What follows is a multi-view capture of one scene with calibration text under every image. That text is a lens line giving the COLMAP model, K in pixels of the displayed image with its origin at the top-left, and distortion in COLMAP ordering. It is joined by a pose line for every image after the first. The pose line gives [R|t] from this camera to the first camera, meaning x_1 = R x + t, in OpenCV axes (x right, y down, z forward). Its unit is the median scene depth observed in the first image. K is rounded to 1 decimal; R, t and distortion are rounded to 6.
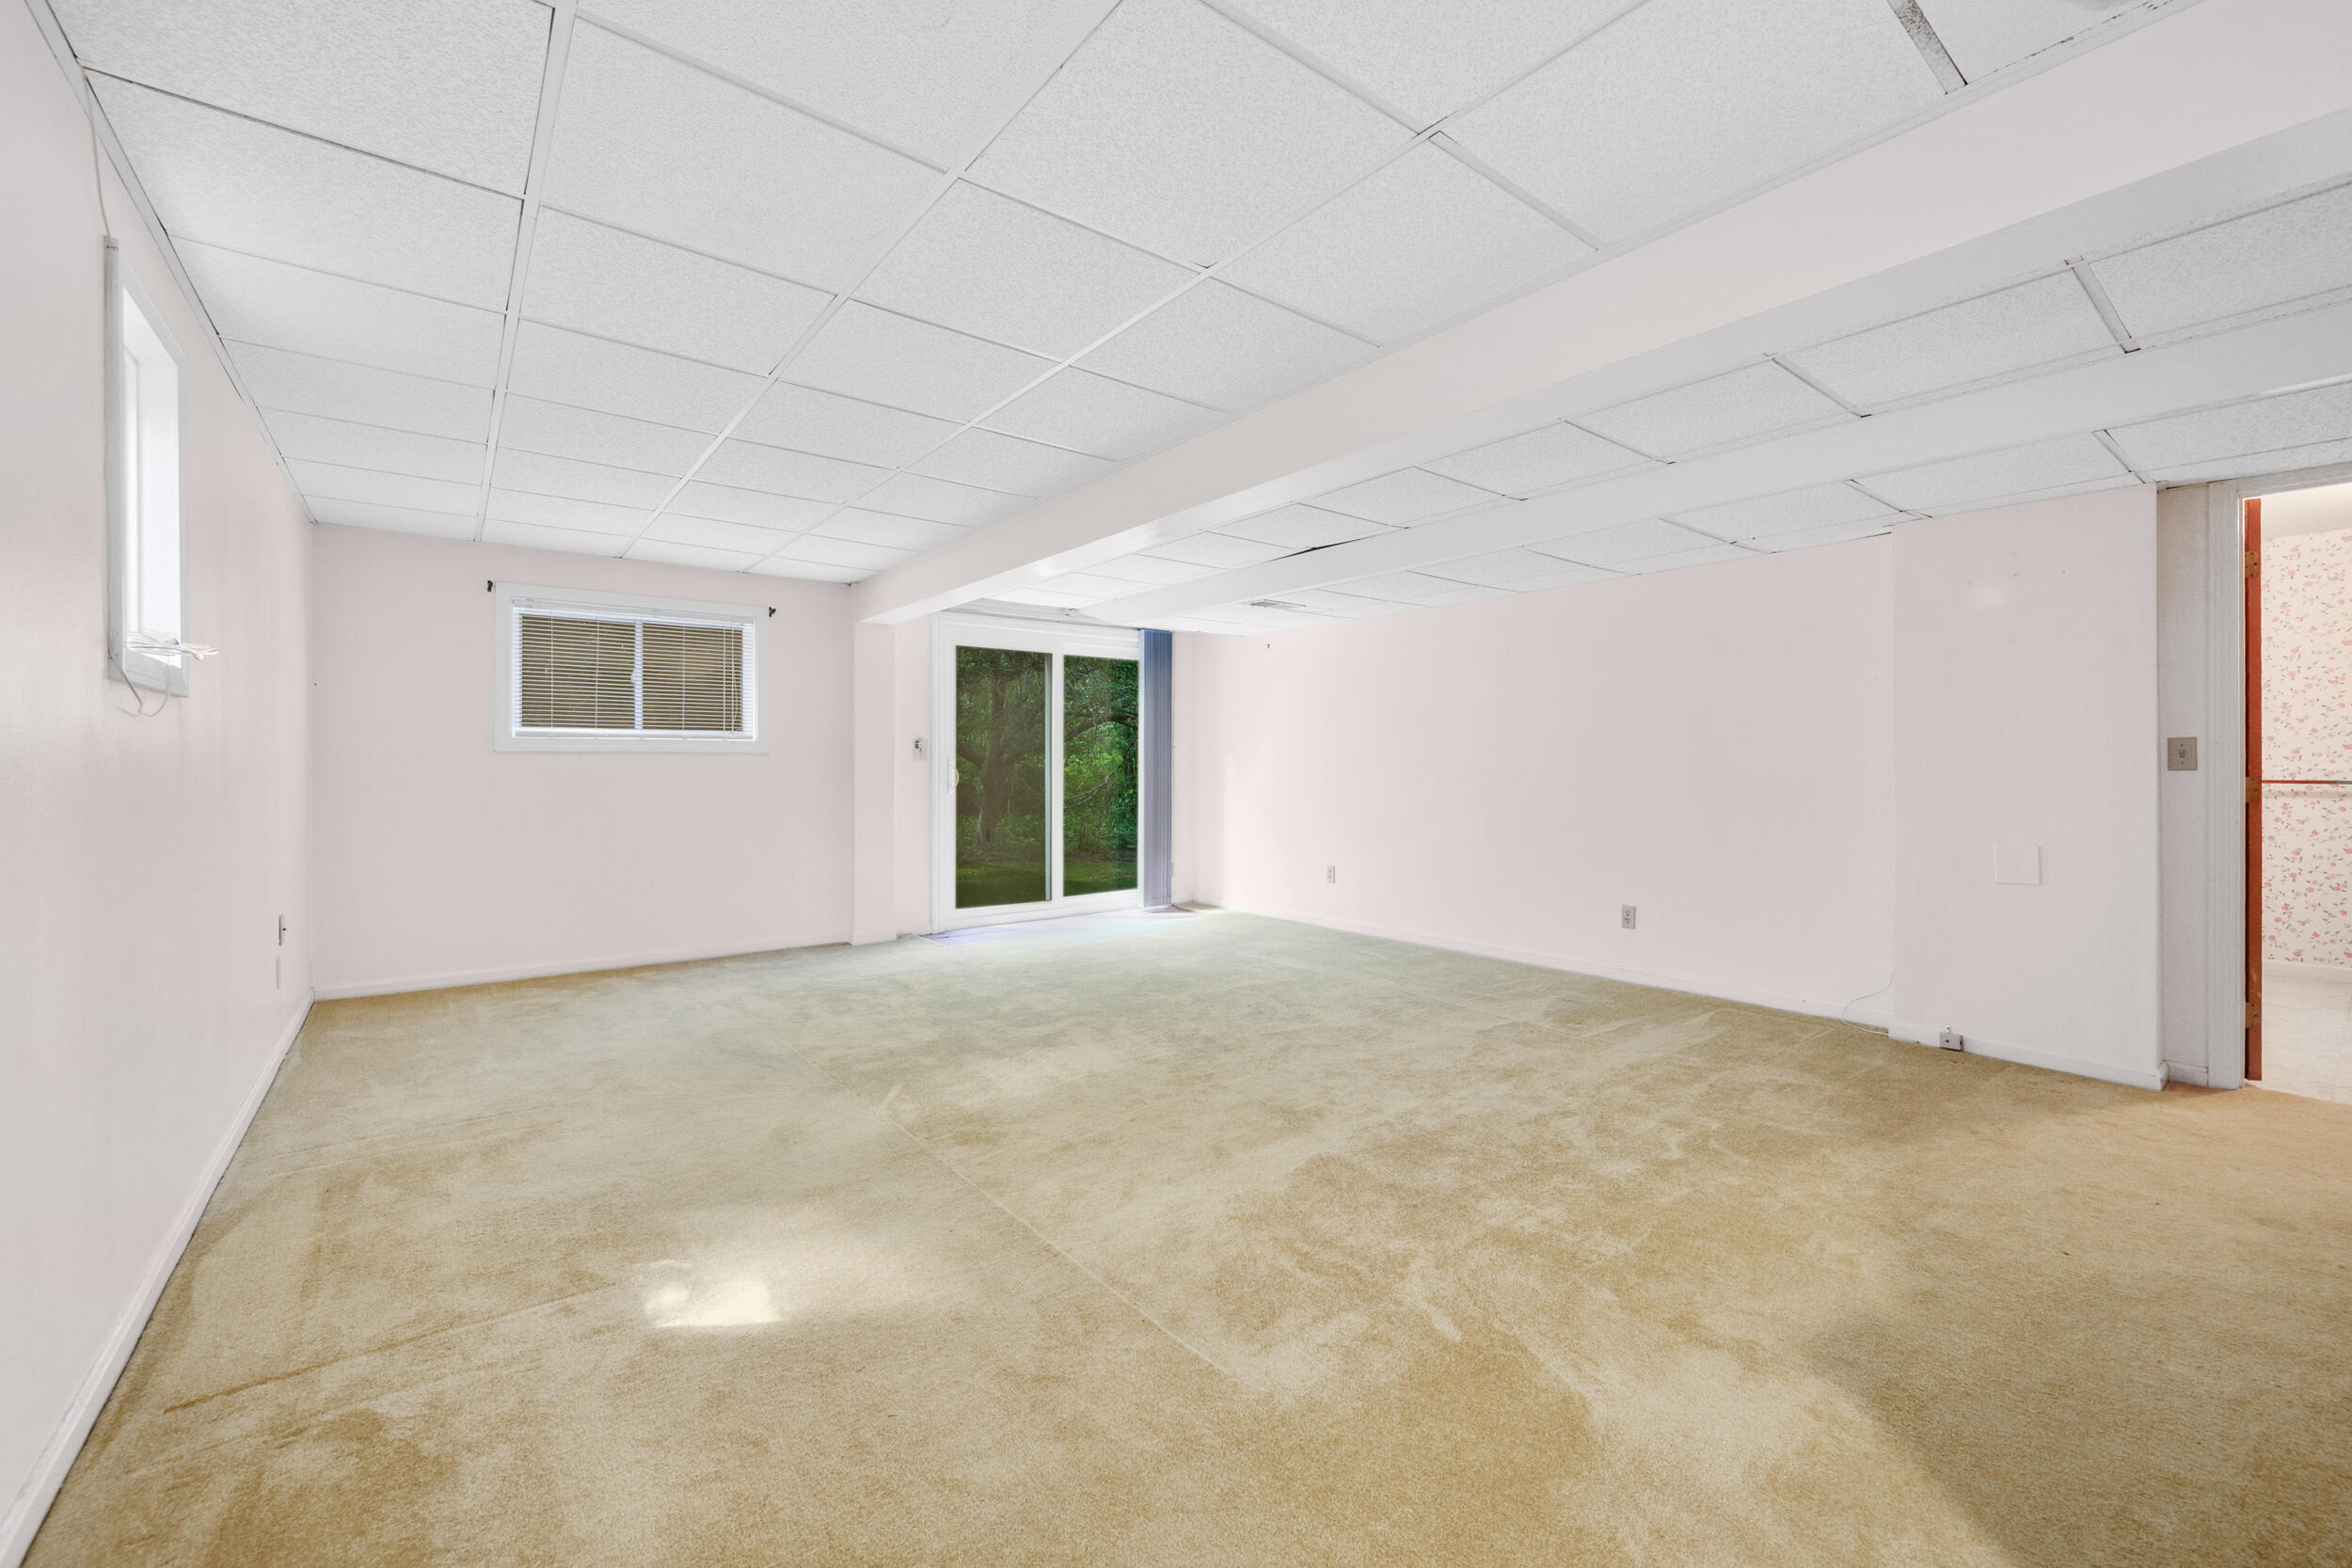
lens RADIAL K [[977.5, 0, 1160.9], [0, 977.5, 780.9], [0, 0, 1]] dist [-0.000290, 0.000150]
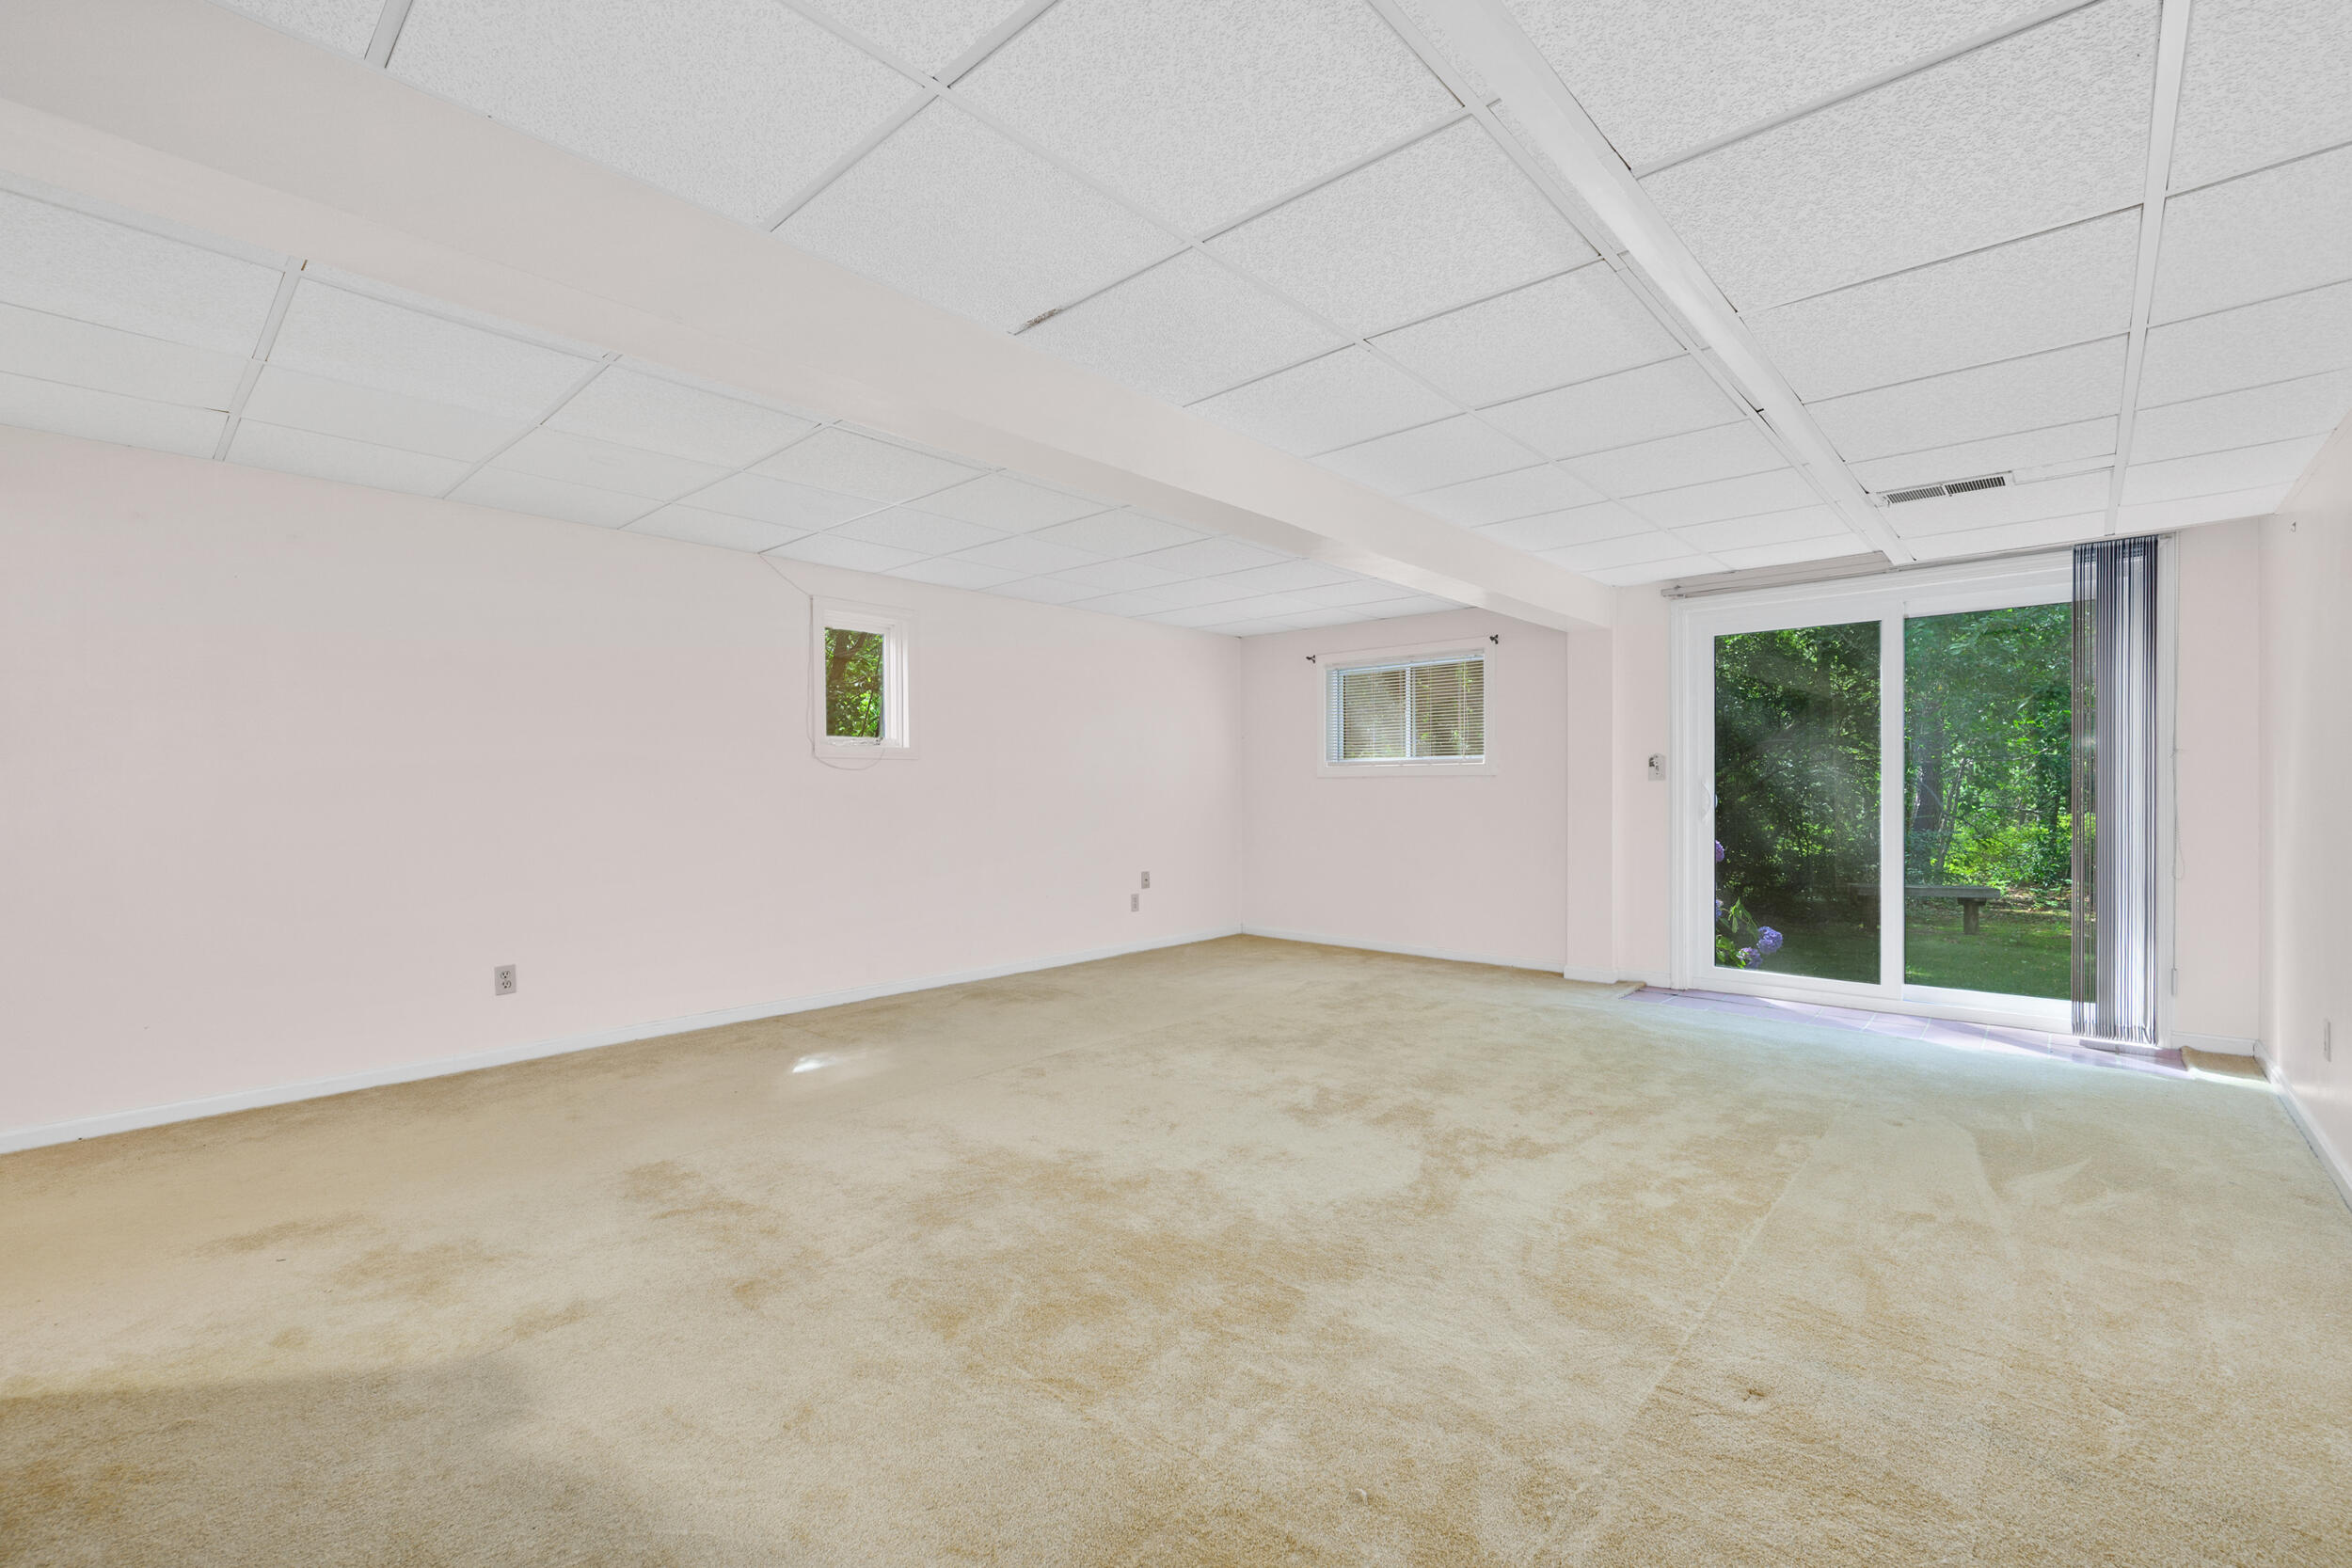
lens RADIAL K [[977.5, 0, 1160.9], [0, 977.5, 780.9], [0, 0, 1]] dist [-0.000290, 0.000150]
pose [[0.171099, -0.004958, -0.985241, 0.494658], [-0.008594, 0.999942, -0.006524, -0.009875], [0.985216, 0.009584, 0.171047, 0.412457]]
